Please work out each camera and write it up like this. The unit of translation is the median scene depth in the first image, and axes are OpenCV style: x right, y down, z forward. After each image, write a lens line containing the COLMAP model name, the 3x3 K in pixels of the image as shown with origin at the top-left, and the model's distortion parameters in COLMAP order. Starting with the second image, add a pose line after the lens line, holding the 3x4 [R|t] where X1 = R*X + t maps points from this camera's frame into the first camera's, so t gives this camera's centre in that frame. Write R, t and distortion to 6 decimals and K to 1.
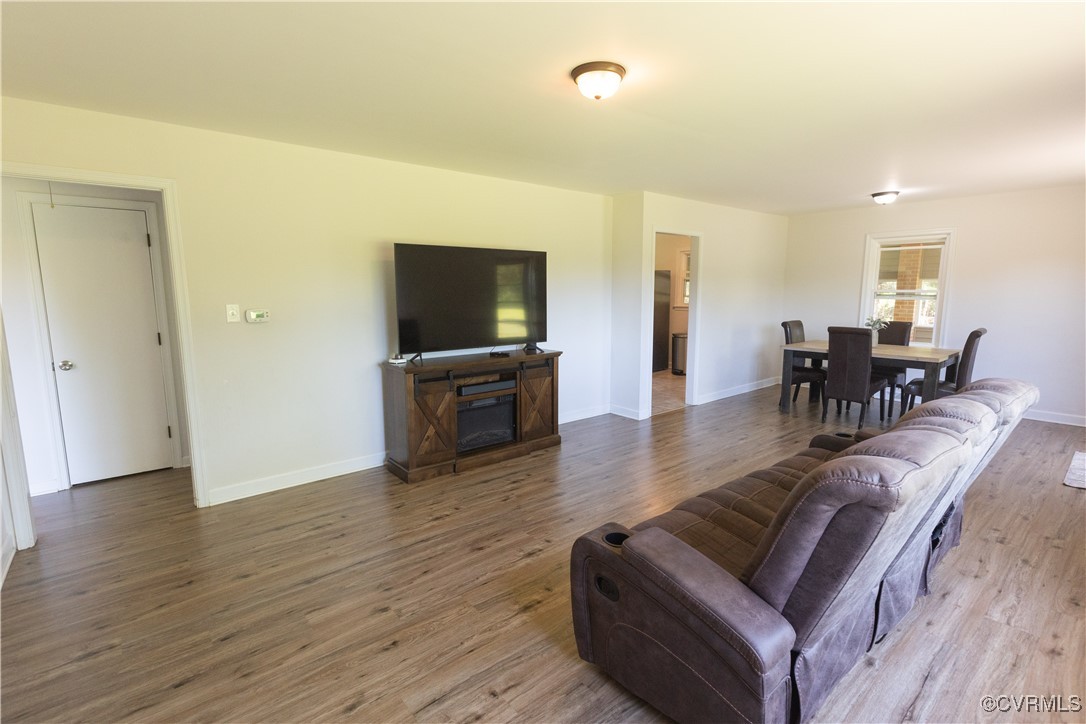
lens RADIAL K [[510.6, 0, 554.0], [0, 510.6, 356.6], [0, 0, 1]] dist [0.000685, 0.000125]
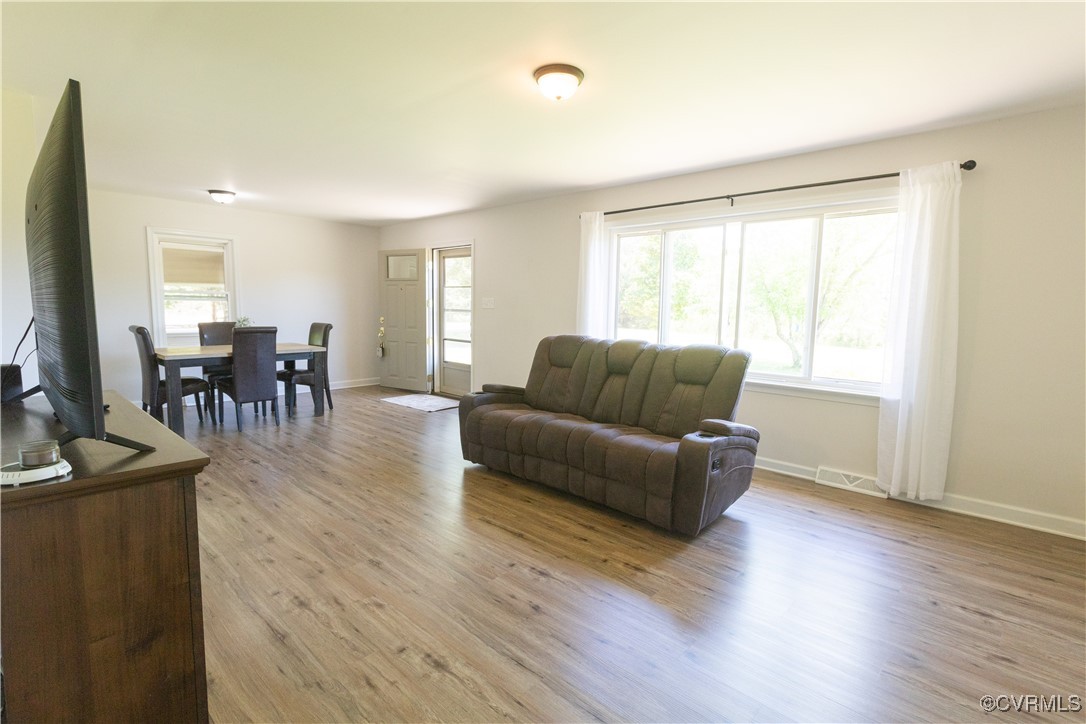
lens RADIAL K [[513.1, 0, 548.7], [0, 513.1, 361.9], [0, 0, 1]] dist [0.005471, -0.000458]
pose [[-0.110282, -0.104990, 0.988339, -0.755672], [0.116297, 0.986211, 0.117741, -0.066844], [-0.987073, 0.127926, -0.096551, 0.874803]]
